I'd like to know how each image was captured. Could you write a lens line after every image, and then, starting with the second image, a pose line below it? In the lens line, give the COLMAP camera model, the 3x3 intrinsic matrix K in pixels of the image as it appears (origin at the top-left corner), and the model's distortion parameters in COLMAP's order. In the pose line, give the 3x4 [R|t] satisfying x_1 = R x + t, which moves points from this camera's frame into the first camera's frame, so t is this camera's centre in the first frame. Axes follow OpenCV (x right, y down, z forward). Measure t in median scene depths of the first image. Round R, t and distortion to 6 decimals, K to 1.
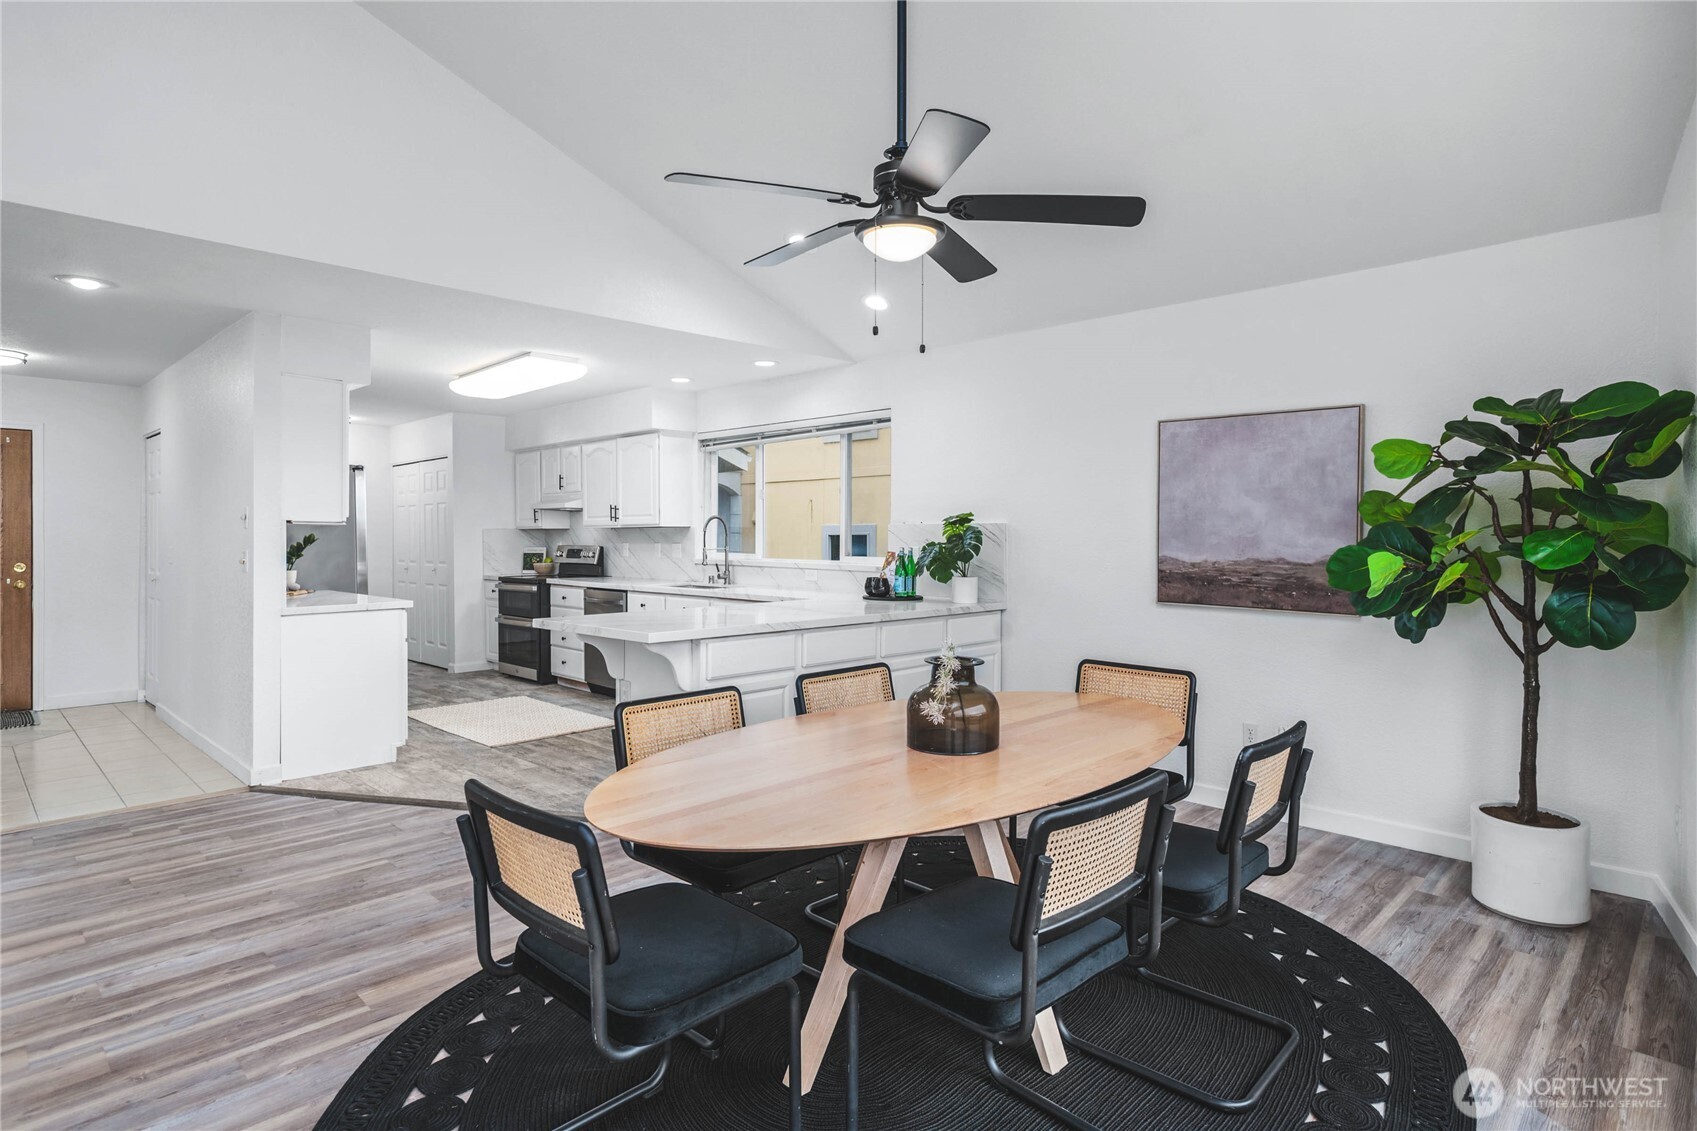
lens RADIAL K [[896.5, 0, 849.1], [0, 896.5, 538.2], [0, 0, 1]] dist [-0.000572, 0.000182]
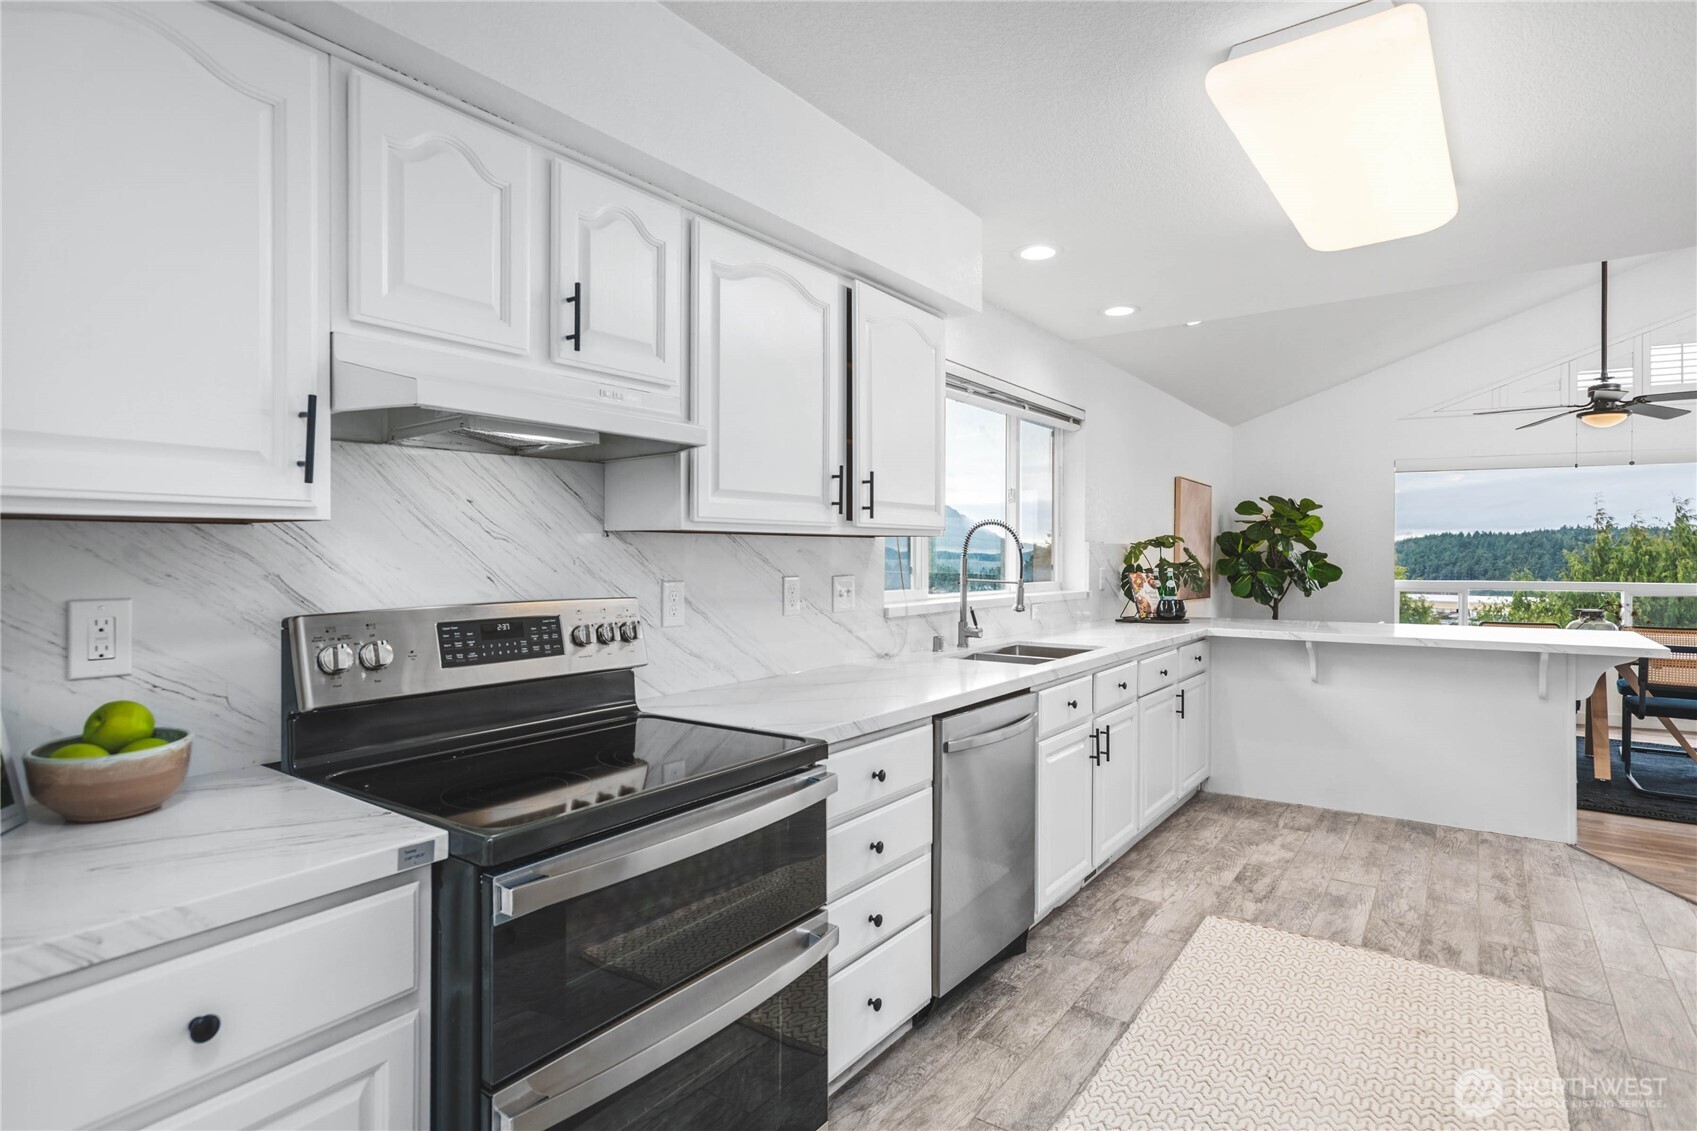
lens RADIAL K [[878.0, 0, 852.3], [0, 878.0, 559.1], [0, 0, 1]] dist [0.005003, 0.002589]
pose [[-0.154929, -0.005598, 0.987910, -0.593064], [0.002319, 0.999979, 0.006030, -0.004546], [-0.987923, 0.003225, -0.154912, 1.050806]]
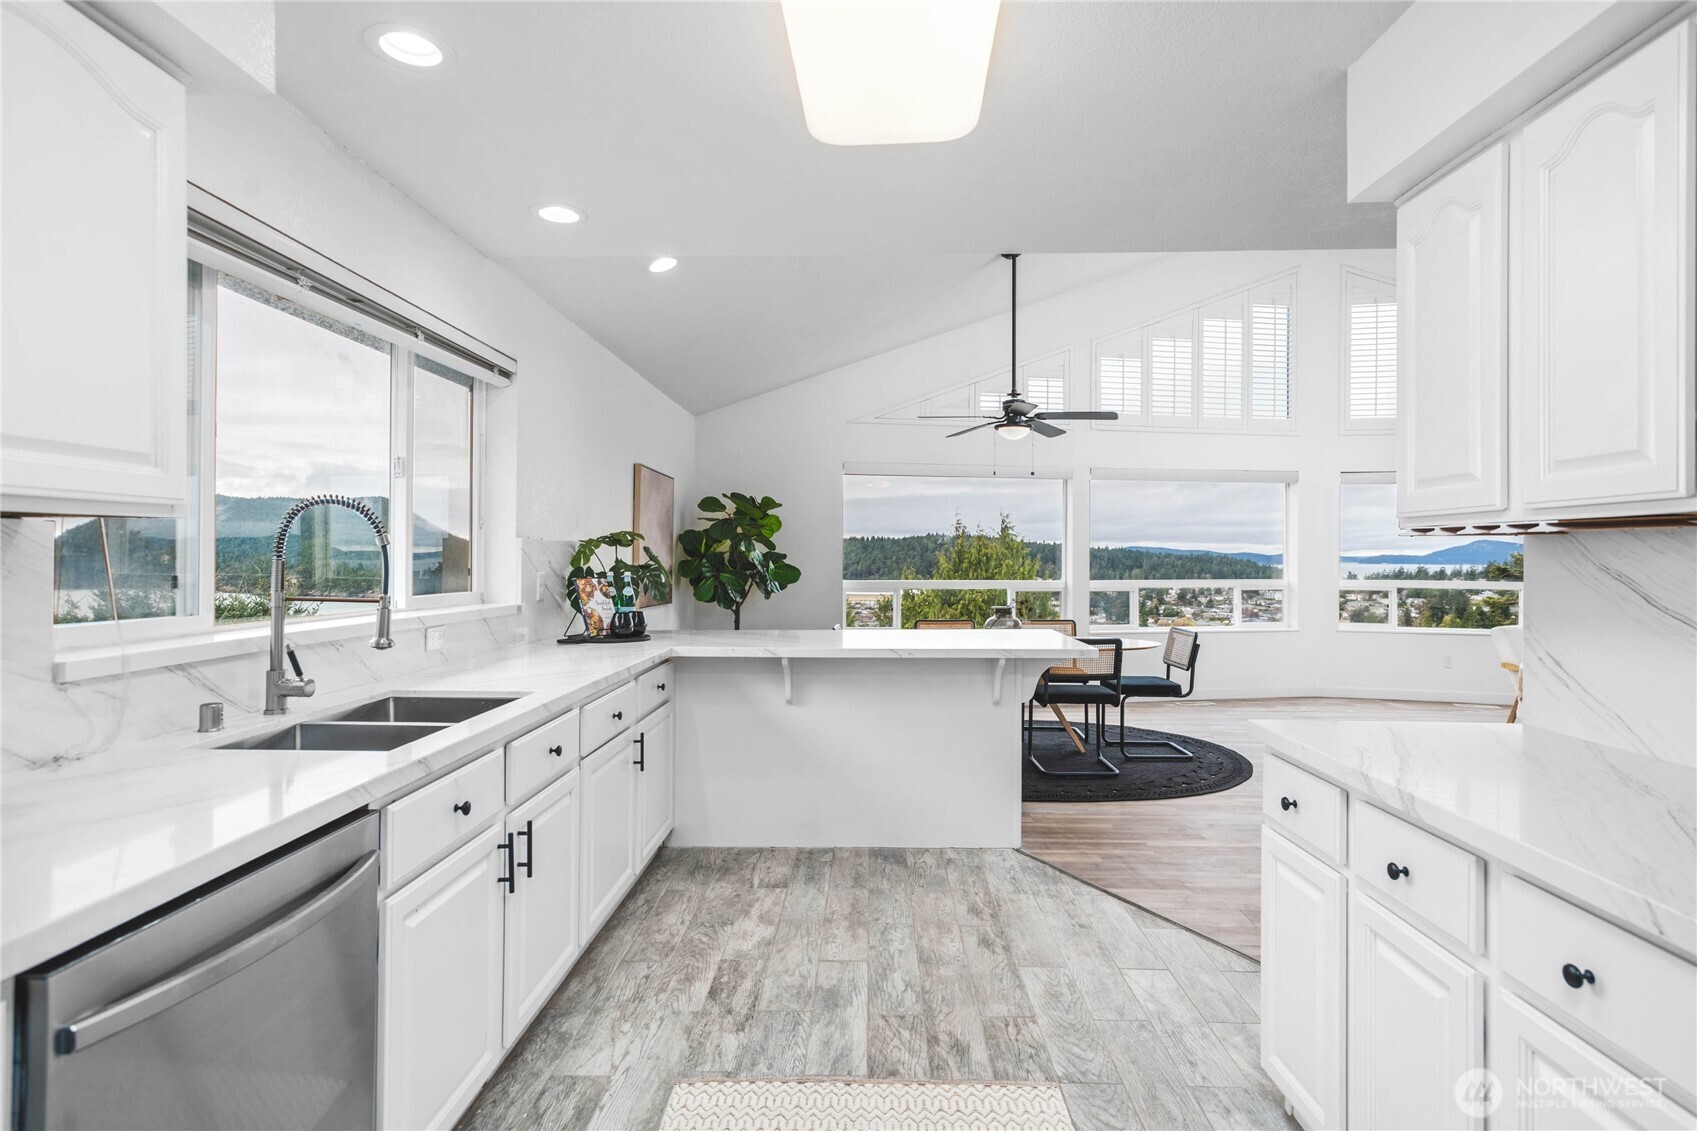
lens RADIAL K [[878.0, 0, 852.3], [0, 878.0, 559.1], [0, 0, 1]] dist [0.005003, 0.002589]
pose [[-0.680938, -0.006808, 0.732309, -0.454130], [-0.002935, 0.999974, 0.006568, -0.004800], [-0.732335, 0.002323, -0.680941, 0.971715]]
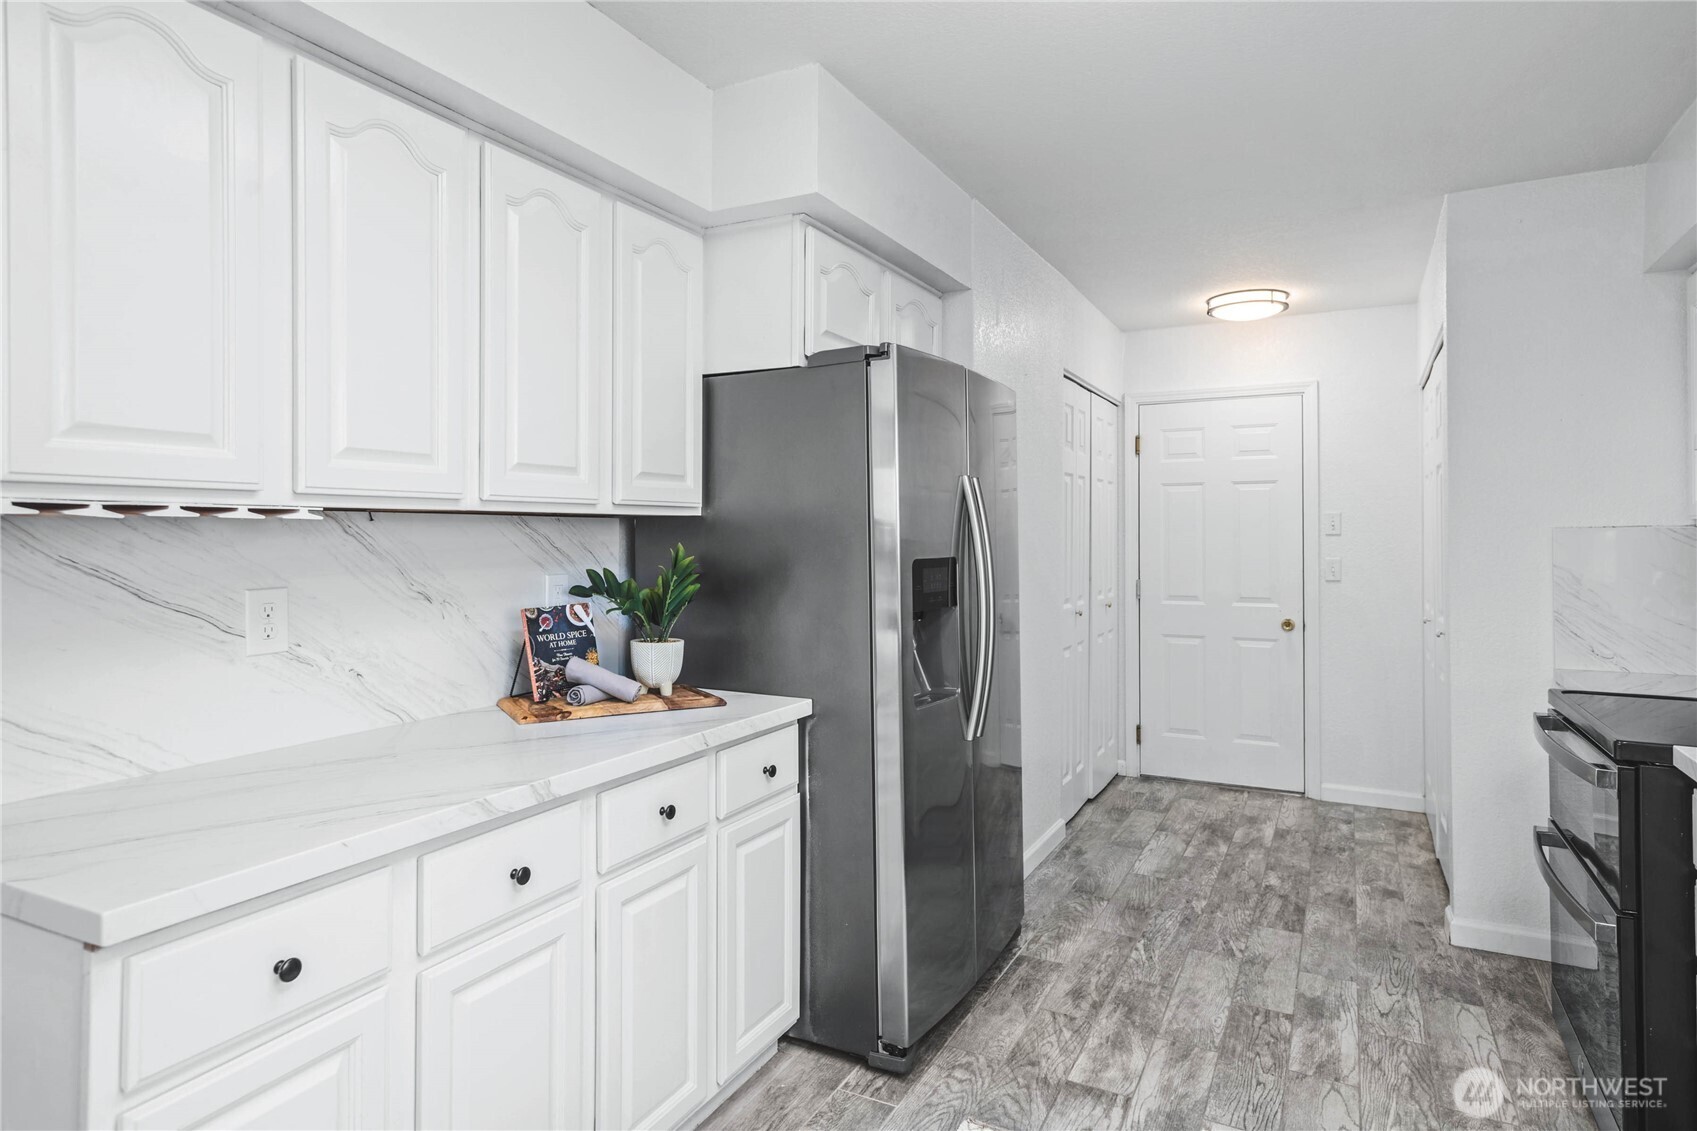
lens RADIAL K [[948.4, 0, 851.2], [0, 948.4, 546.0], [0, 0, 1]] dist [0.021829, 0.001531]
pose [[0.290250, 0.008731, -0.956911, -0.172463], [-0.002042, 0.999962, 0.008505, -0.006691], [0.956949, -0.000515, 0.290257, 0.753195]]
